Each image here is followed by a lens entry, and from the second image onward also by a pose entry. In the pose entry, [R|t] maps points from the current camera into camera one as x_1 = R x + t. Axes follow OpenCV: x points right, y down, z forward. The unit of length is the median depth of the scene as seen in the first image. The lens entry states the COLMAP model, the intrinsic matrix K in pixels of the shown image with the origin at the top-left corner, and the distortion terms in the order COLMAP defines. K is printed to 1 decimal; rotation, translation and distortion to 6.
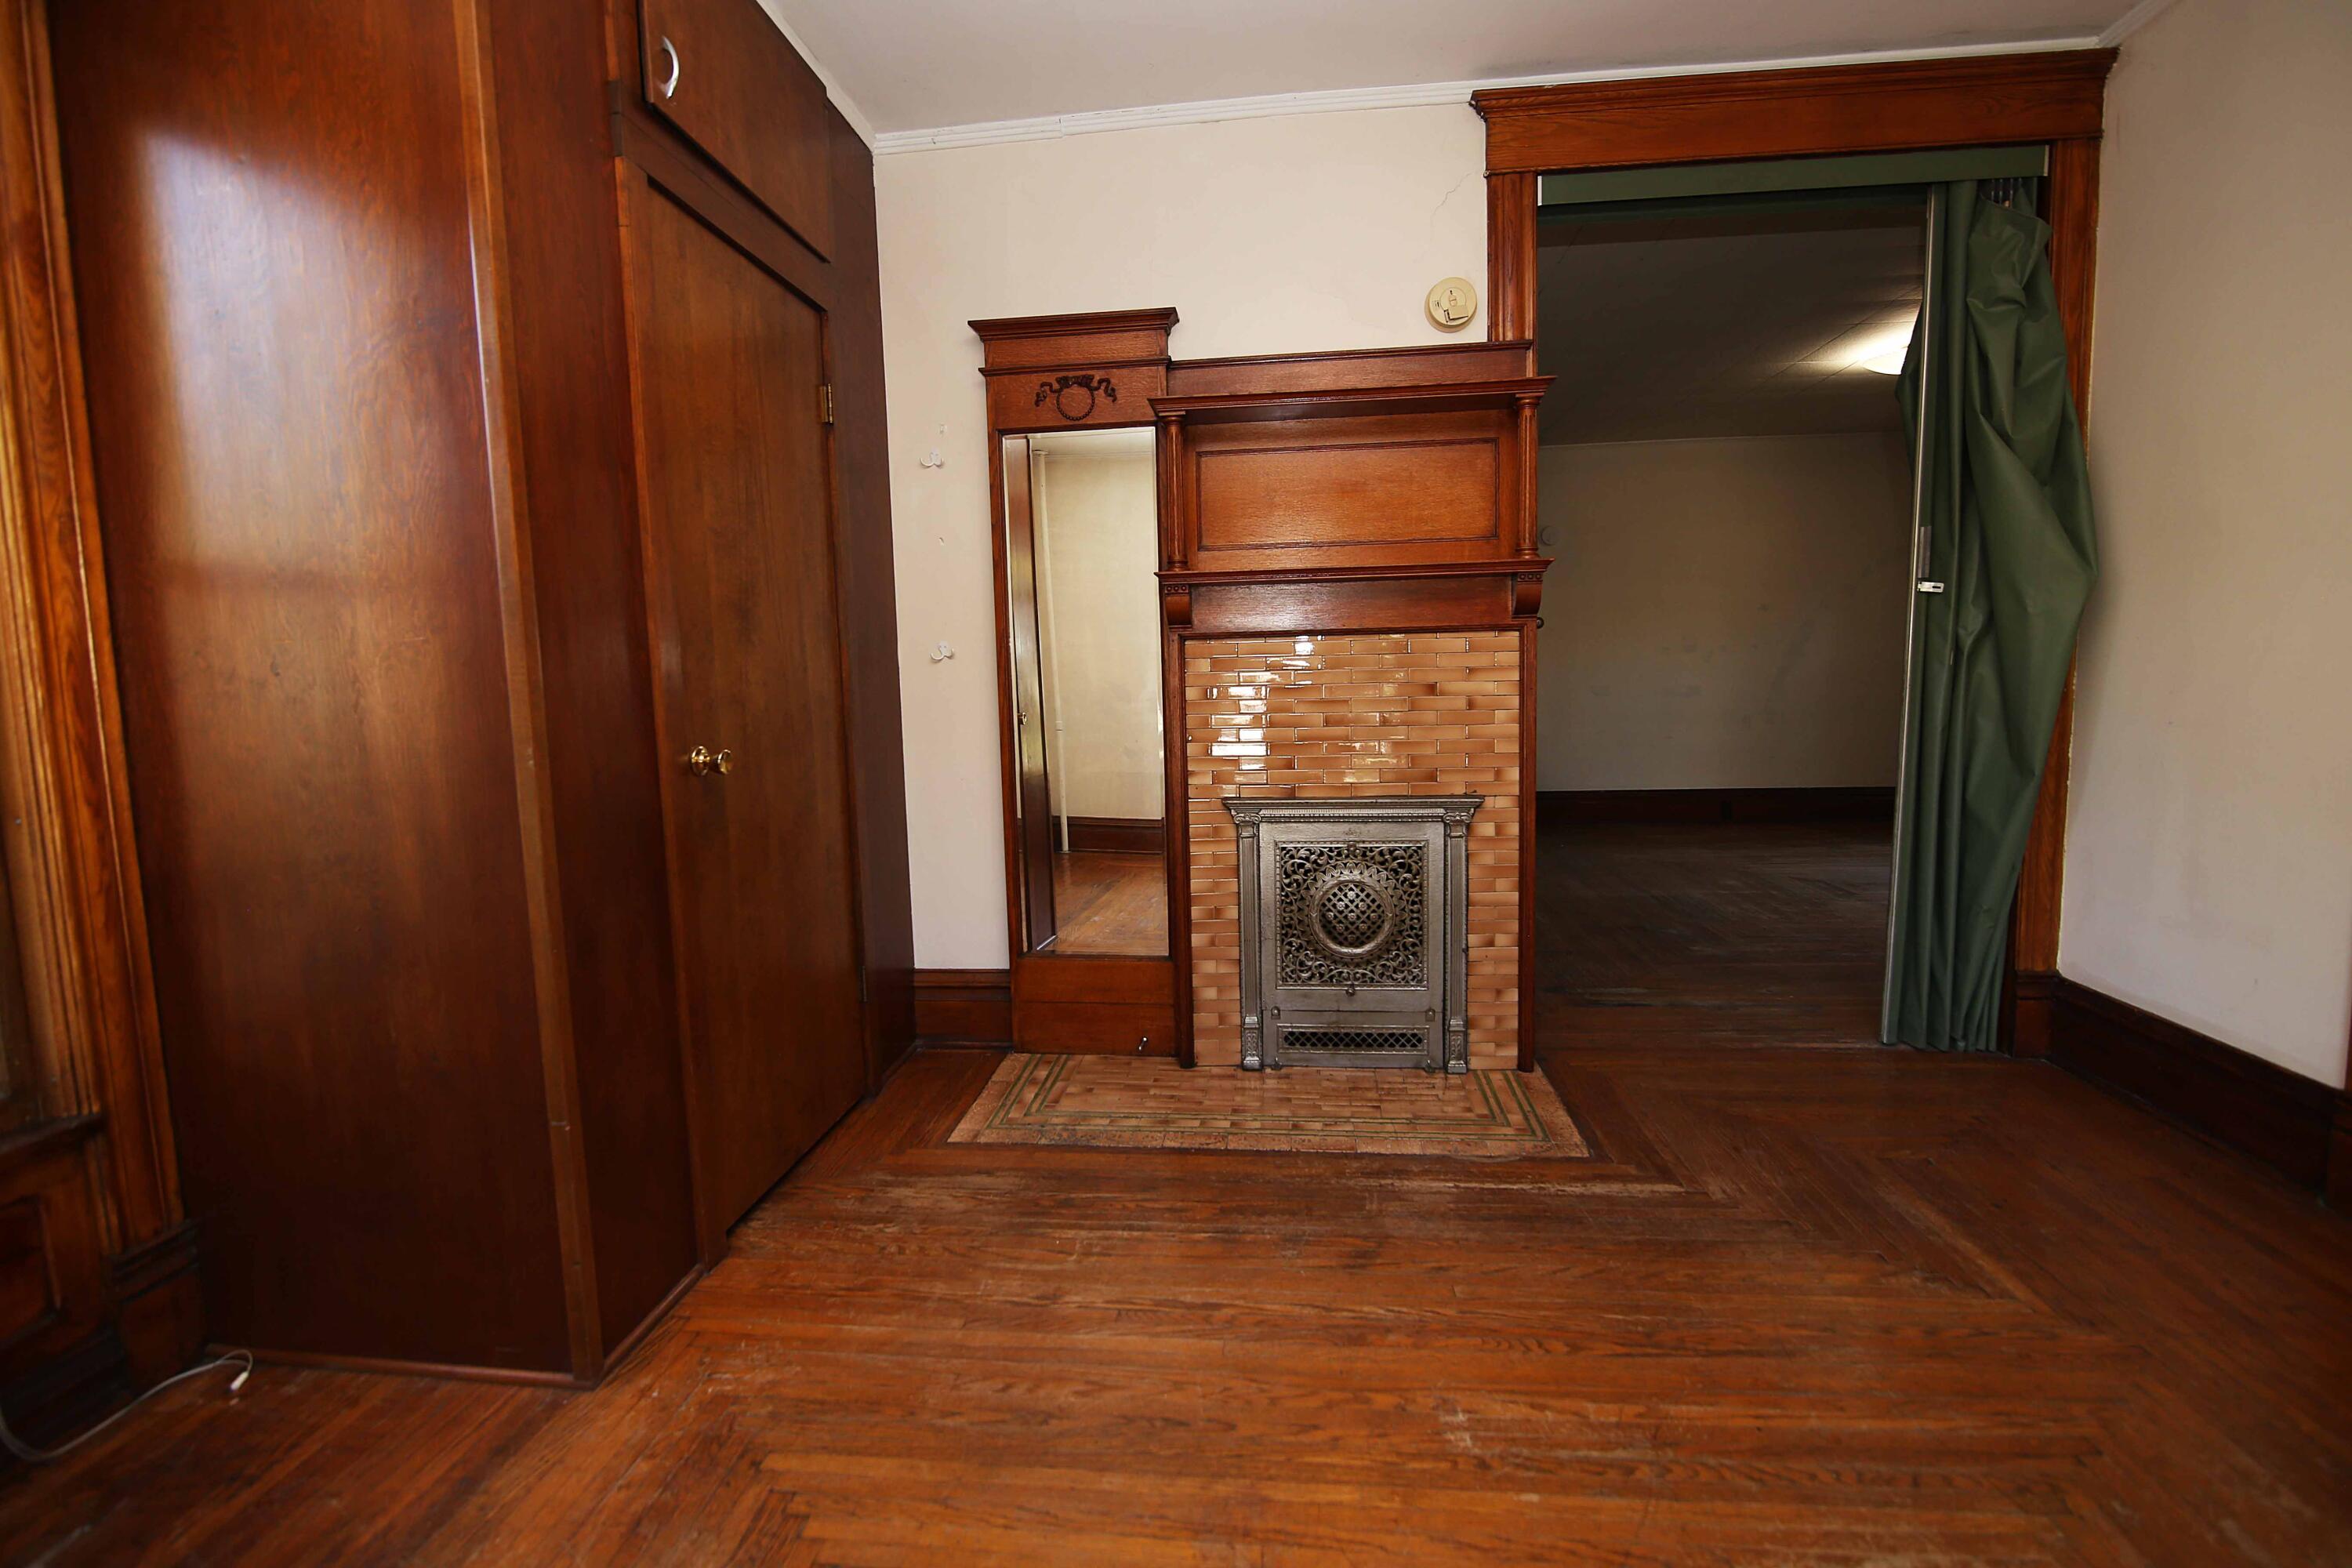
lens RADIAL K [[1081.4, 0, 1176.0], [0, 1081.4, 784.0], [0, 0, 1]] dist [-0.018939, 0.000488]
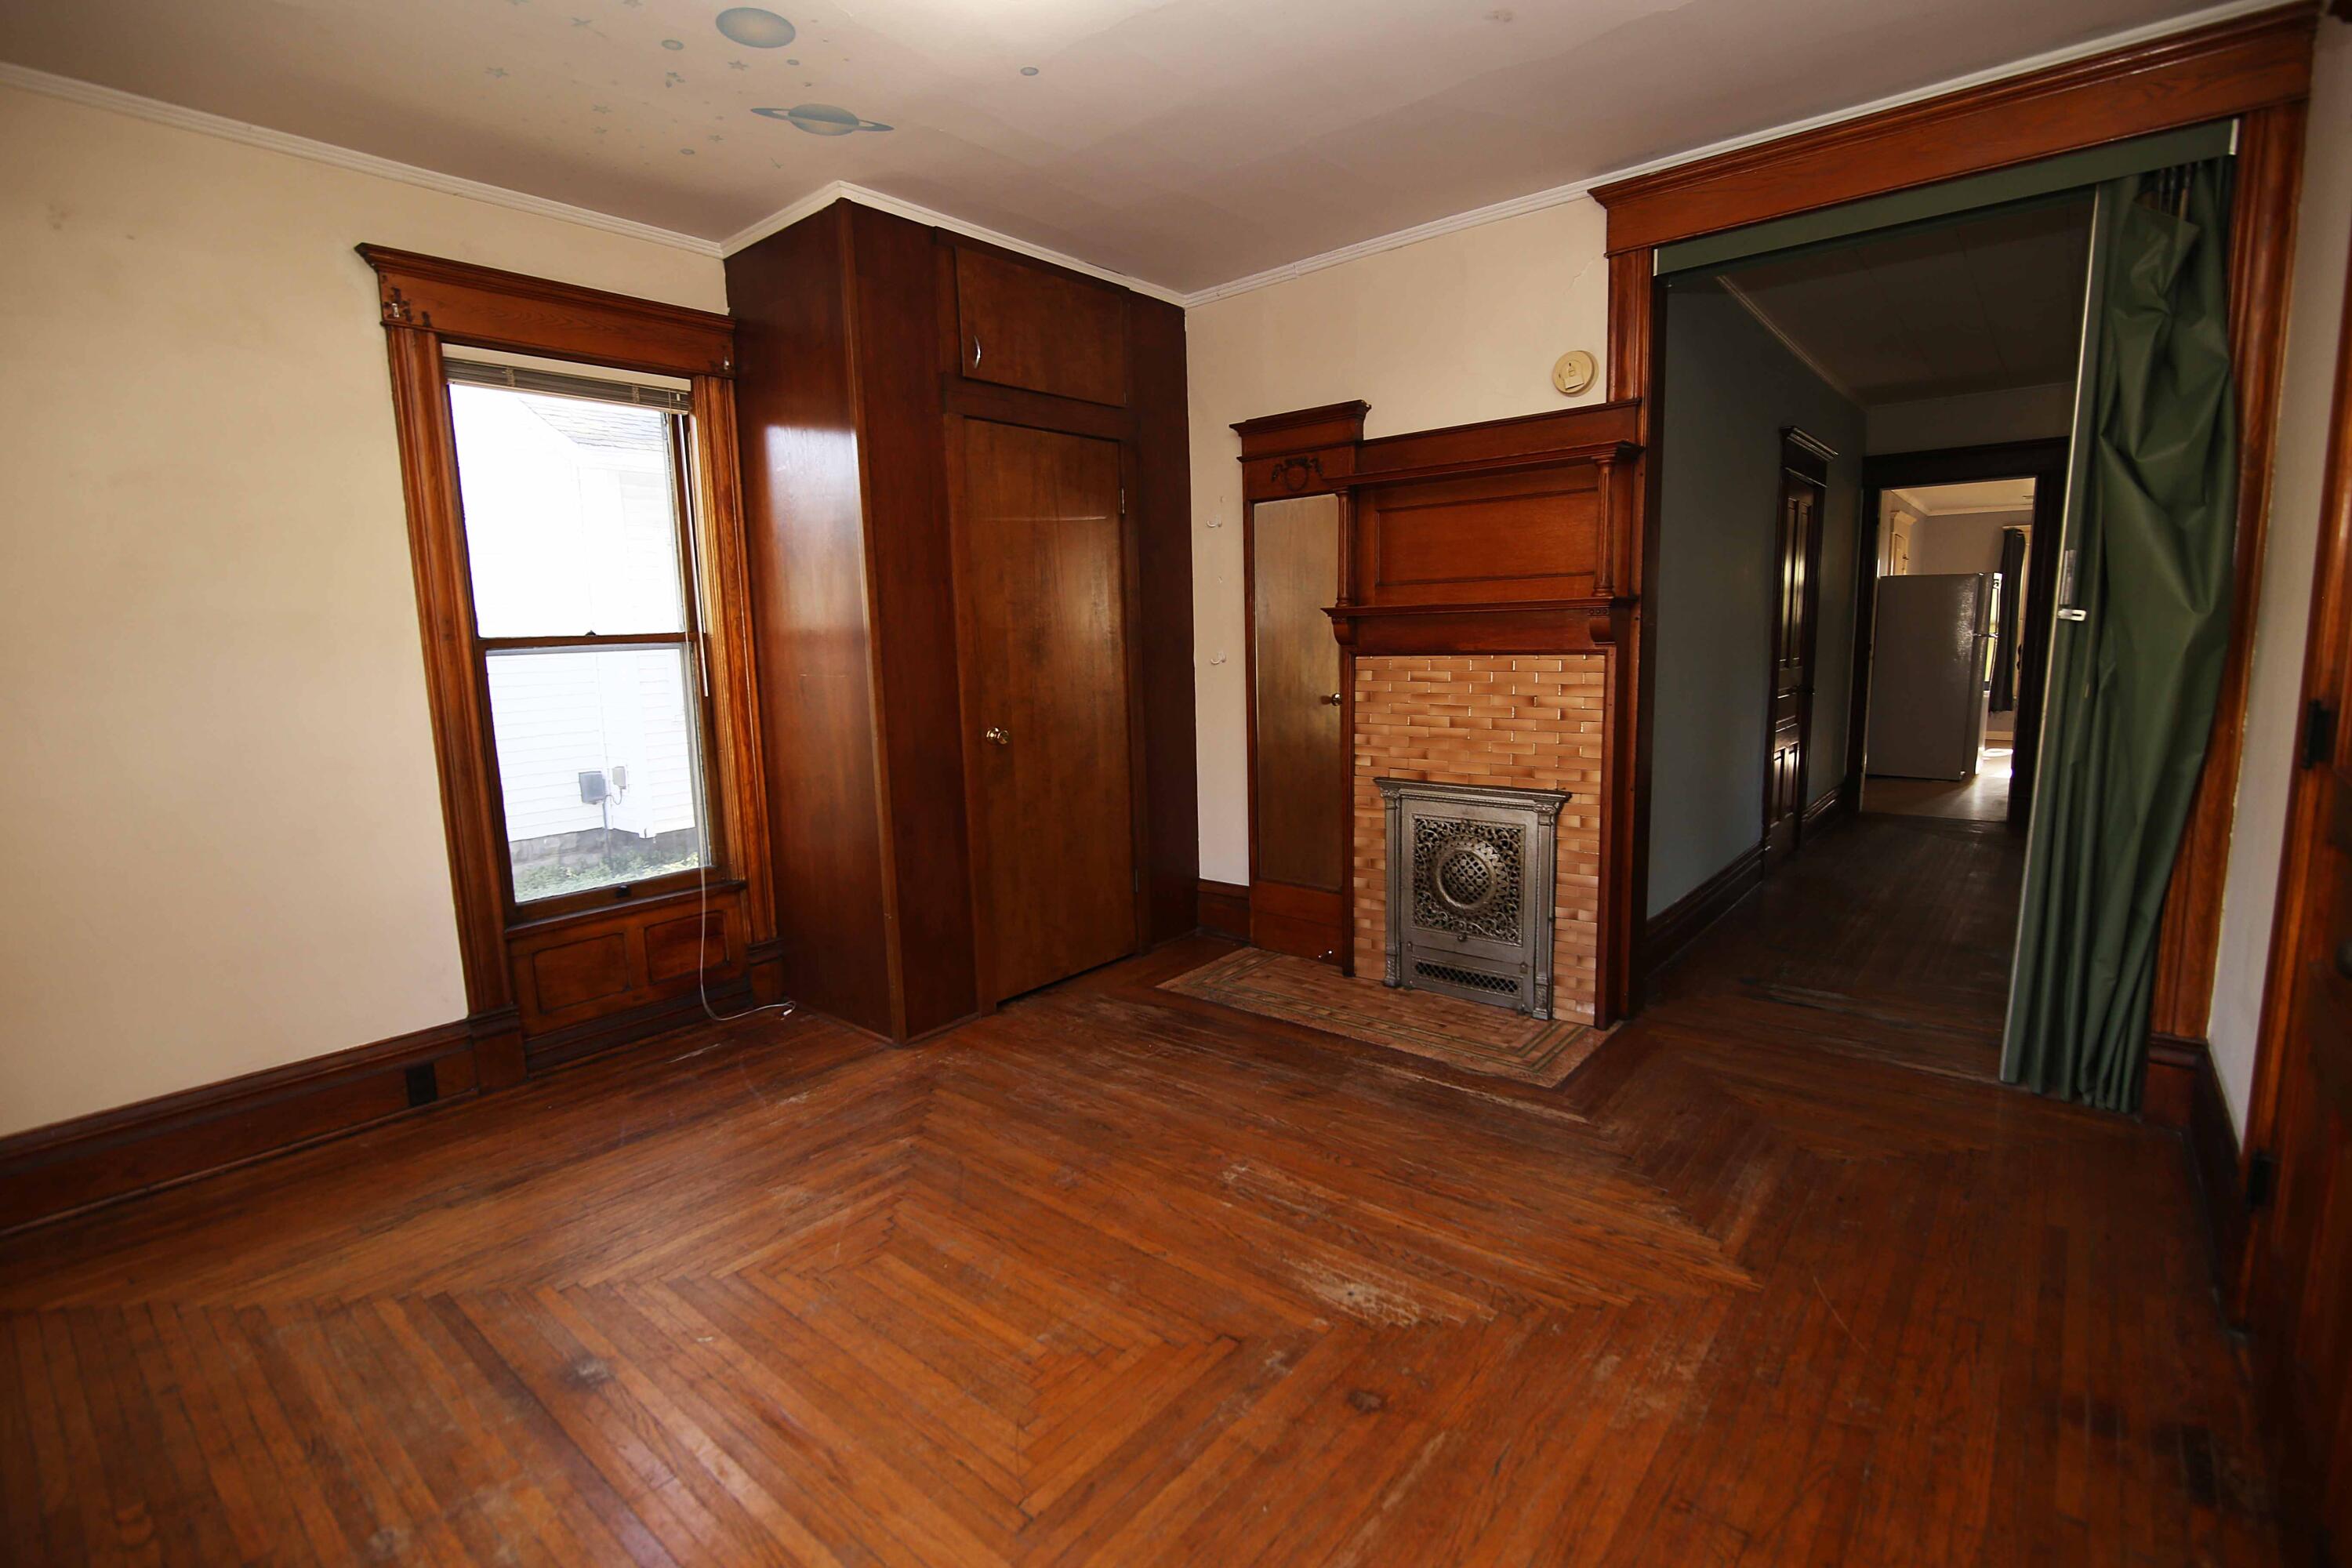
lens RADIAL K [[1081.4, 0, 1176.0], [0, 1081.4, 784.0], [0, 0, 1]] dist [-0.018939, 0.000488]
pose [[0.829531, 0.082300, -0.552363, 0.587647], [-0.050461, 0.996082, 0.072630, -0.064073], [0.556177, -0.032376, 0.830433, -0.232559]]
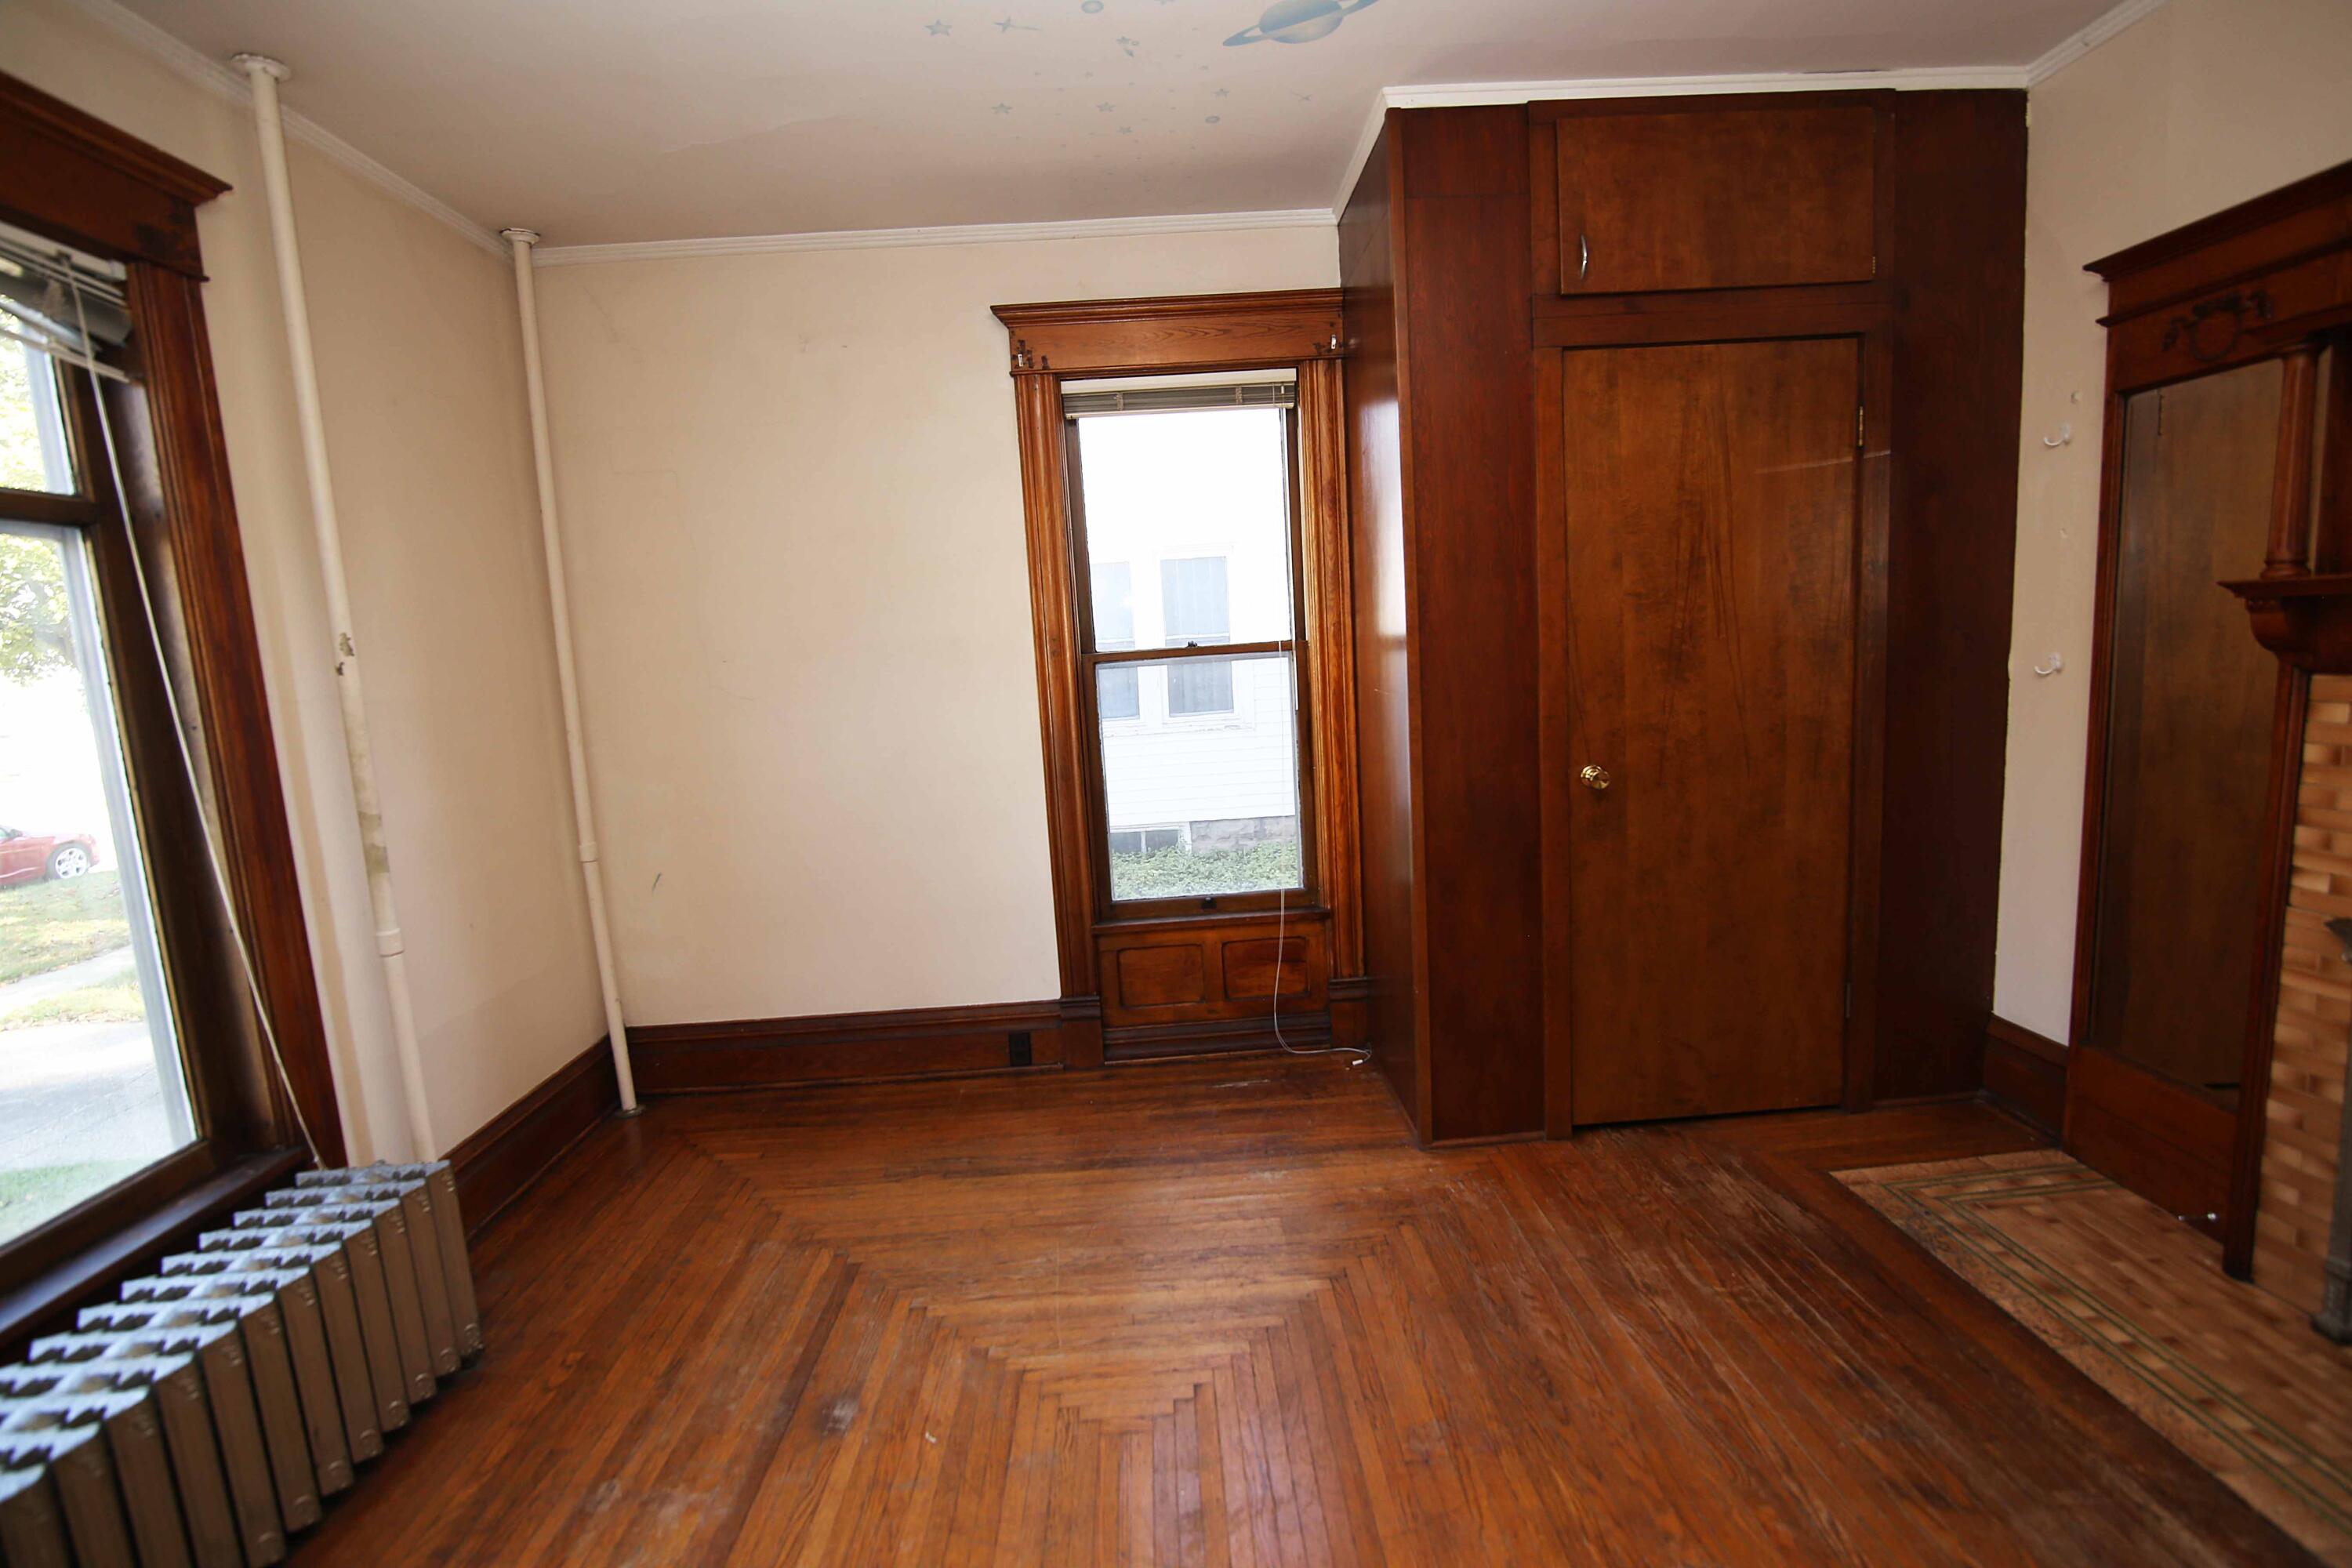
lens RADIAL K [[1081.4, 0, 1176.0], [0, 1081.4, 784.0], [0, 0, 1]] dist [-0.018939, 0.000488]
pose [[0.142471, 0.148341, -0.978620, 0.575256], [-0.046011, 0.988629, 0.143160, -0.130848], [0.988729, 0.024631, 0.147676, 0.219740]]
